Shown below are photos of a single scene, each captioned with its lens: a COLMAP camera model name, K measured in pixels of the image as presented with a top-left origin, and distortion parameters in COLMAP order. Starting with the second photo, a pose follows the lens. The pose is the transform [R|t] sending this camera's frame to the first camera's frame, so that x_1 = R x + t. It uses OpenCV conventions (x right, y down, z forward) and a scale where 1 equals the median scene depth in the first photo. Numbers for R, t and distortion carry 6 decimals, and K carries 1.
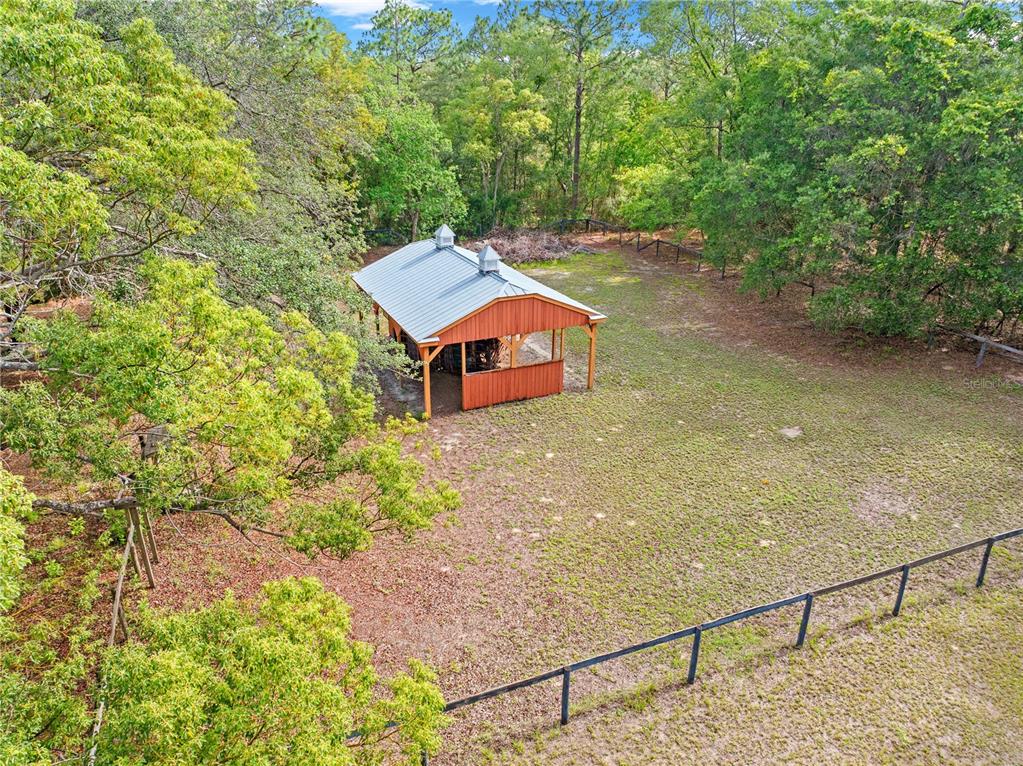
lens RADIAL K [[721.0, 0, 504.6], [0, 721.0, 383.3], [0, 0, 1]] dist [-0.049306, 0.014657]
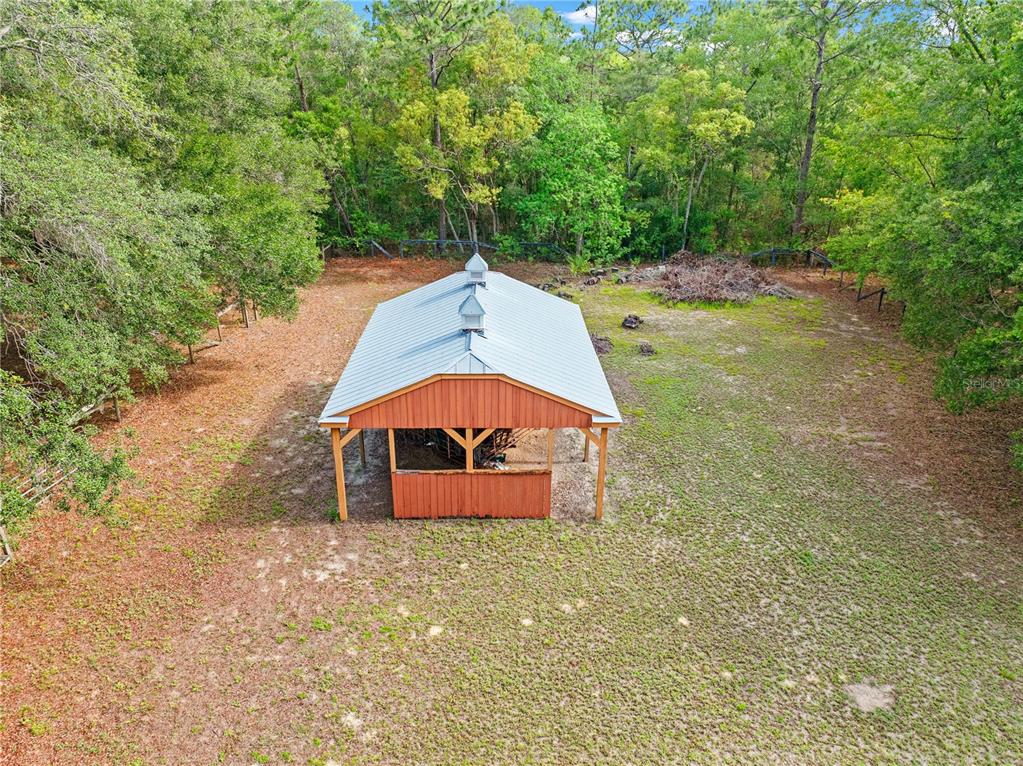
lens RADIAL K [[721.0, 0, 514.6], [0, 721.0, 382.9], [0, 0, 1]] dist [-0.049306, 0.014657]
pose [[0.917256, 0.154230, -0.367225, 0.250891], [-0.154580, 0.987565, 0.028656, -0.114063], [0.367078, 0.030481, 0.929691, 0.312761]]
